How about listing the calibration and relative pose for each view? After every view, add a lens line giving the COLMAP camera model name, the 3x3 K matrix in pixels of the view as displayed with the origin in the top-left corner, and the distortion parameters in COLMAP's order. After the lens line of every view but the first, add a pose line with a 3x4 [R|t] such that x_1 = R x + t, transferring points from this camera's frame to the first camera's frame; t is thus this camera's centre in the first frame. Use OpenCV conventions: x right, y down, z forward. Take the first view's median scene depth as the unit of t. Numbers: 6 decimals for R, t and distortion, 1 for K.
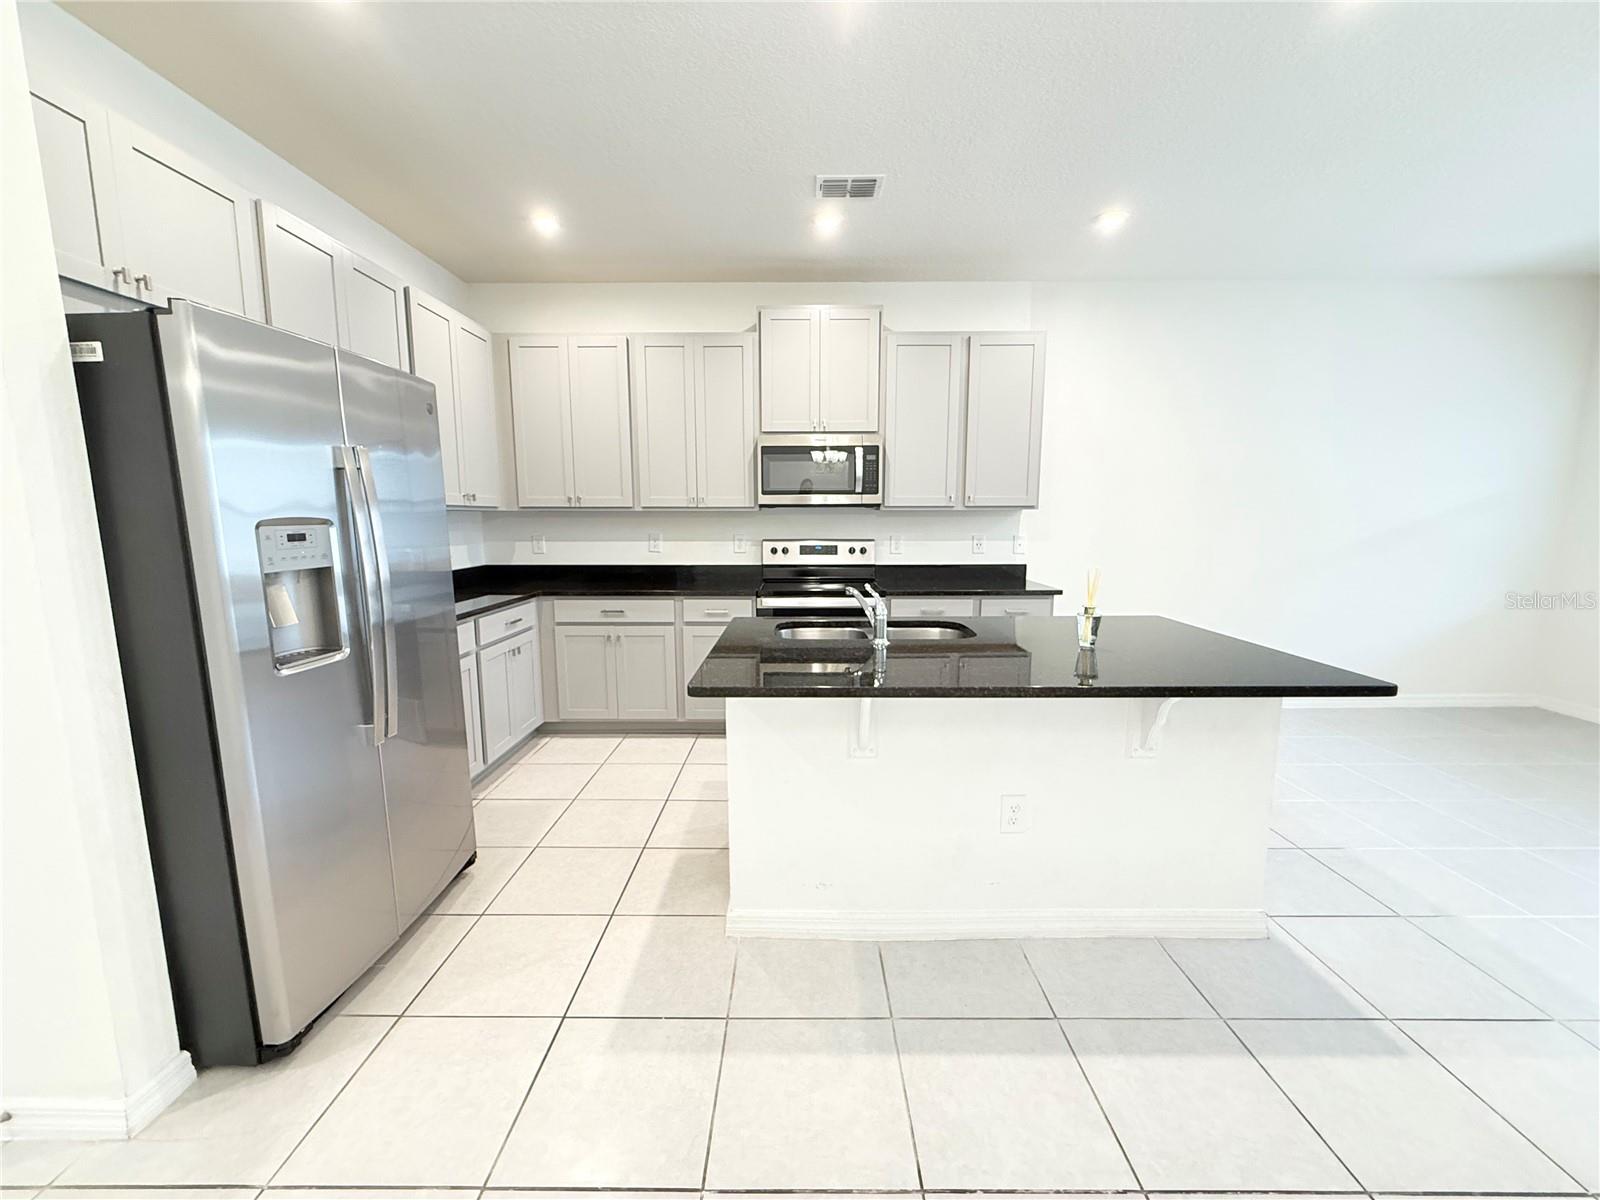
lens RADIAL K [[645.5, 0, 797.0], [0, 645.5, 602.4], [0, 0, 1]] dist [-0.000160, -0.000185]
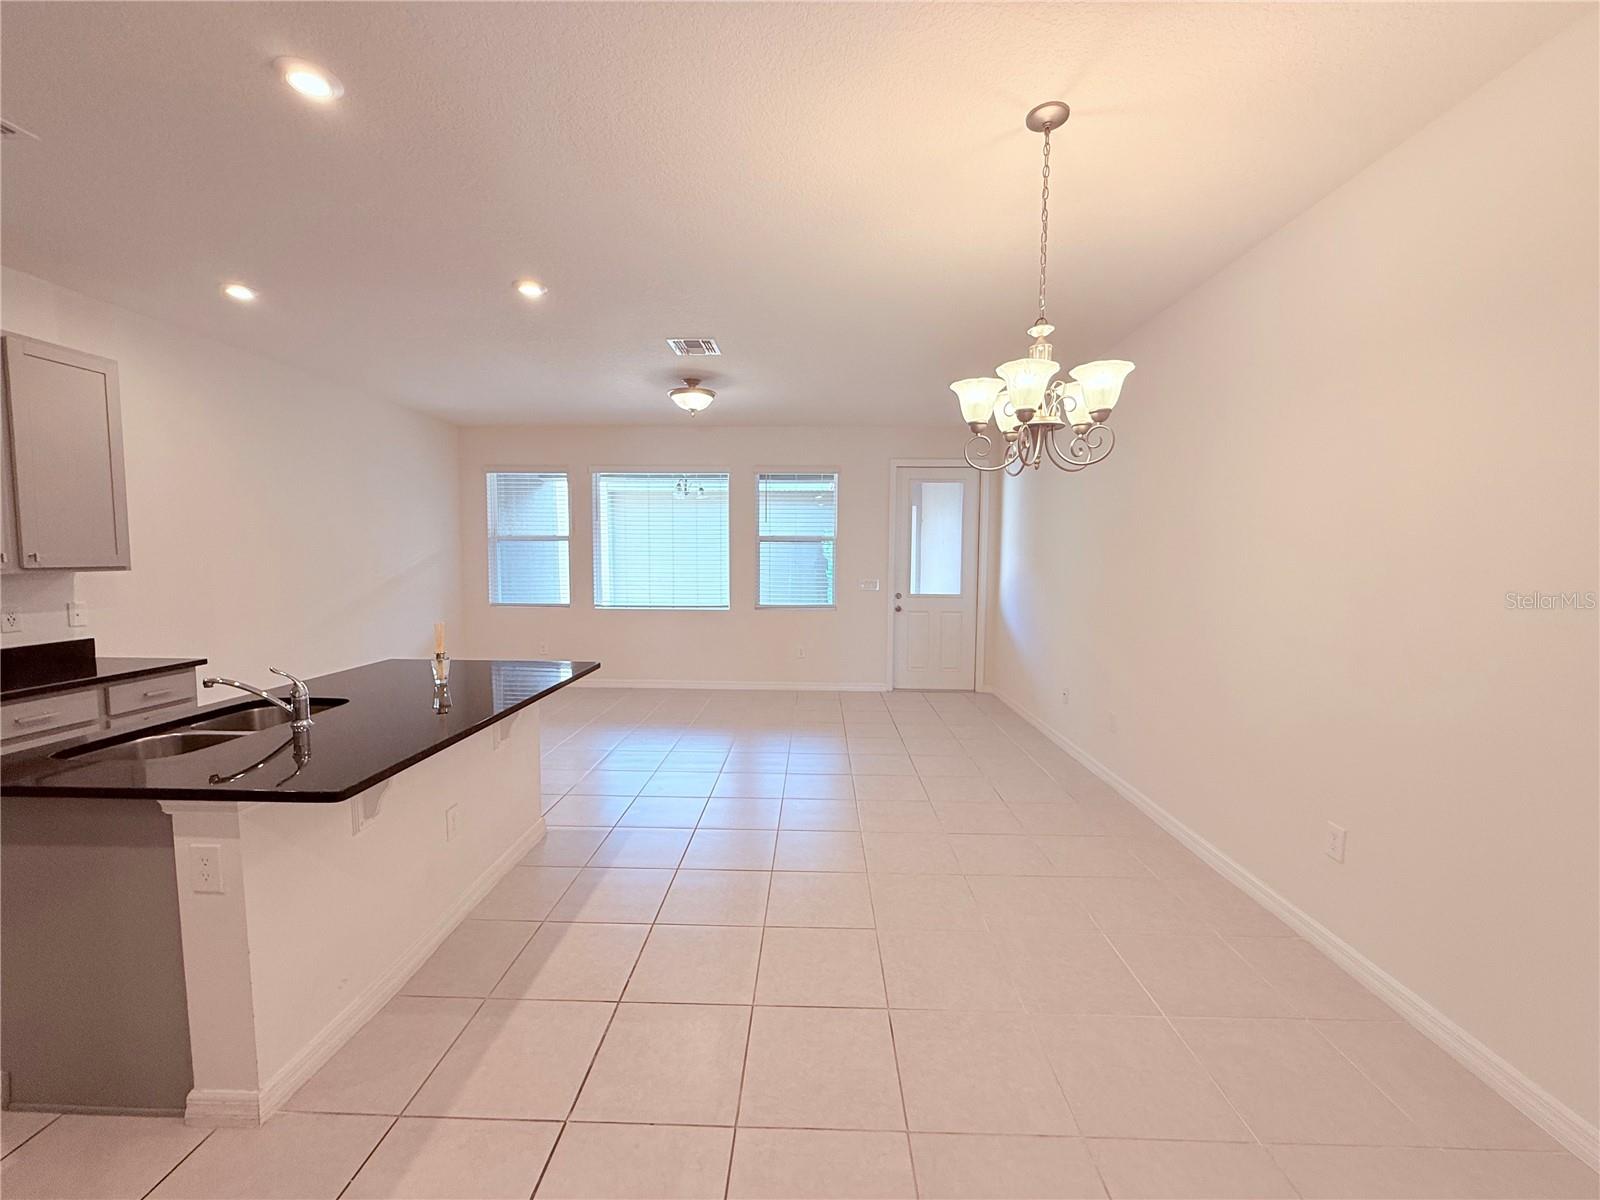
lens RADIAL K [[638.0, 0, 800.0], [0, 638.0, 600.0], [0, 0, 1]] dist [0.001218, -0.000808]
pose [[0.013947, -0.063409, 0.997890, -0.605157], [0.128565, 0.989817, 0.061099, -0.062102], [-0.991603, 0.127442, 0.021957, 0.171365]]
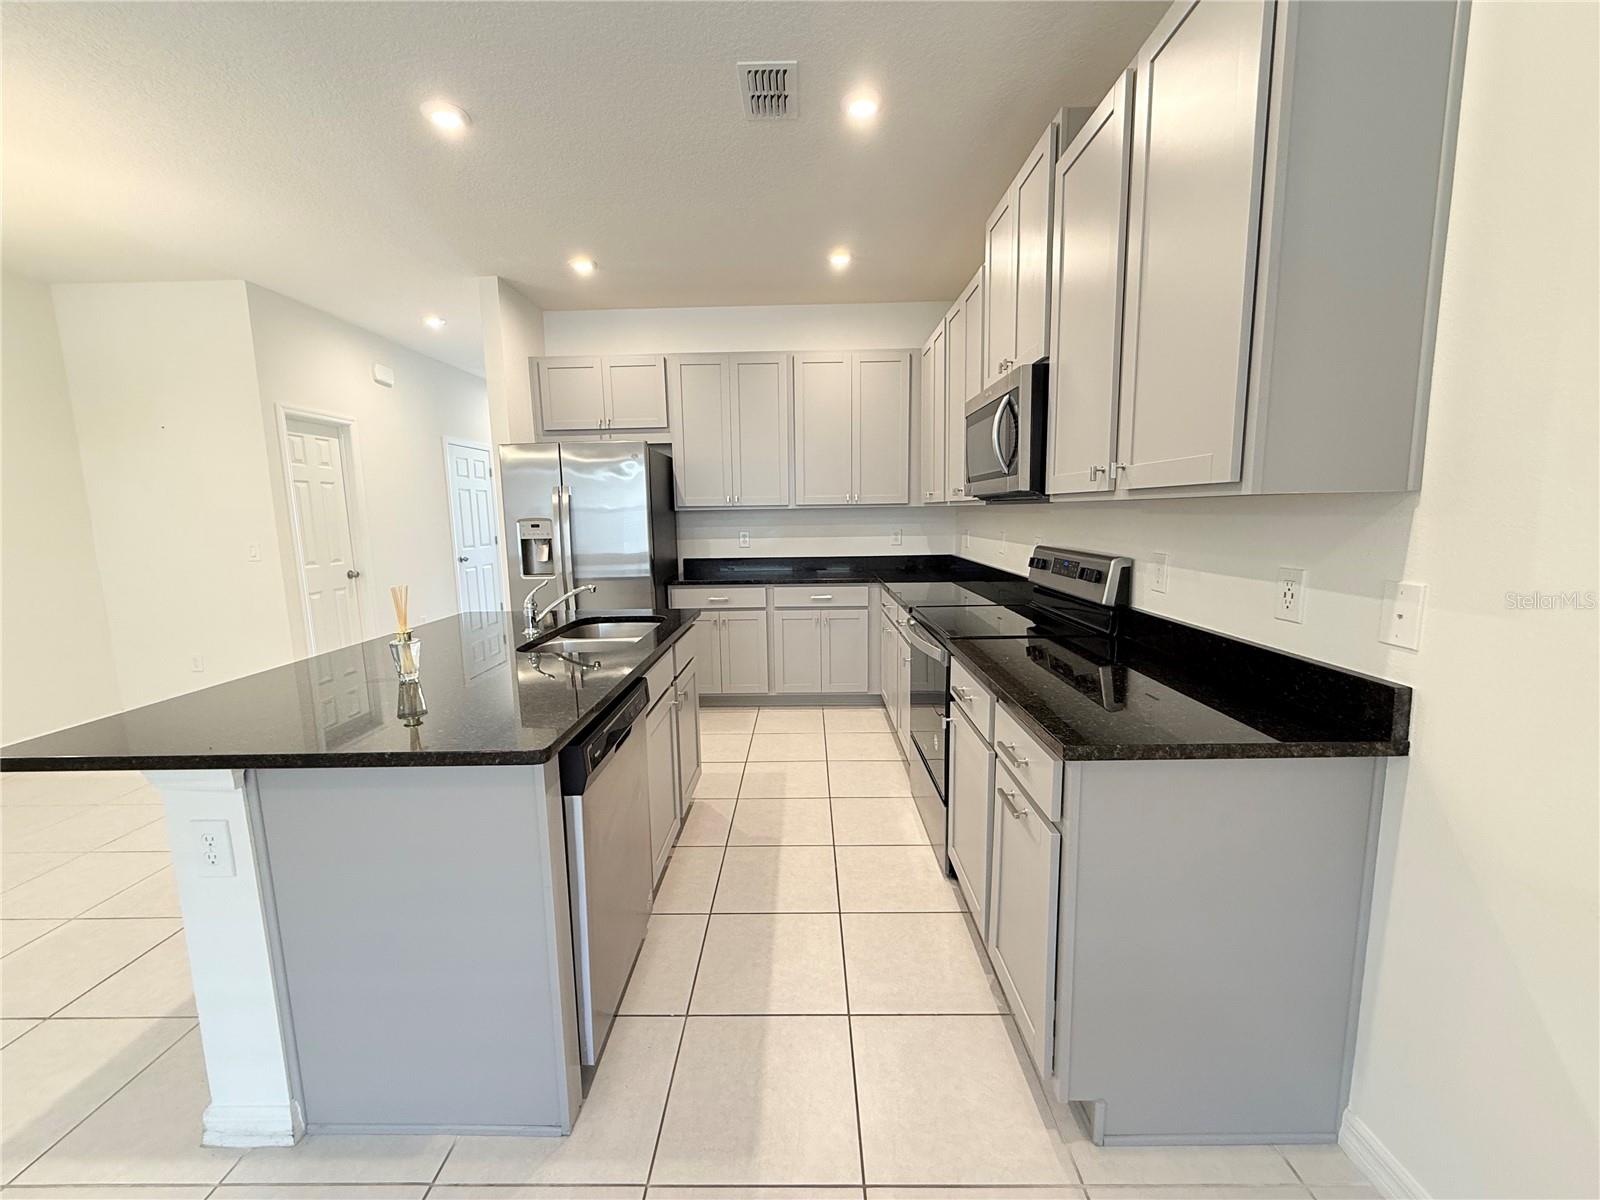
lens RADIAL K [[638.0, 0, 800.0], [0, 638.0, 600.0], [0, 0, 1]] dist [0.001218, -0.000808]
pose [[0.001917, 0.140927, -0.990018, 0.920597], [-0.127299, 0.982000, 0.139540, -0.150352], [0.991863, 0.125760, 0.019822, 1.079447]]
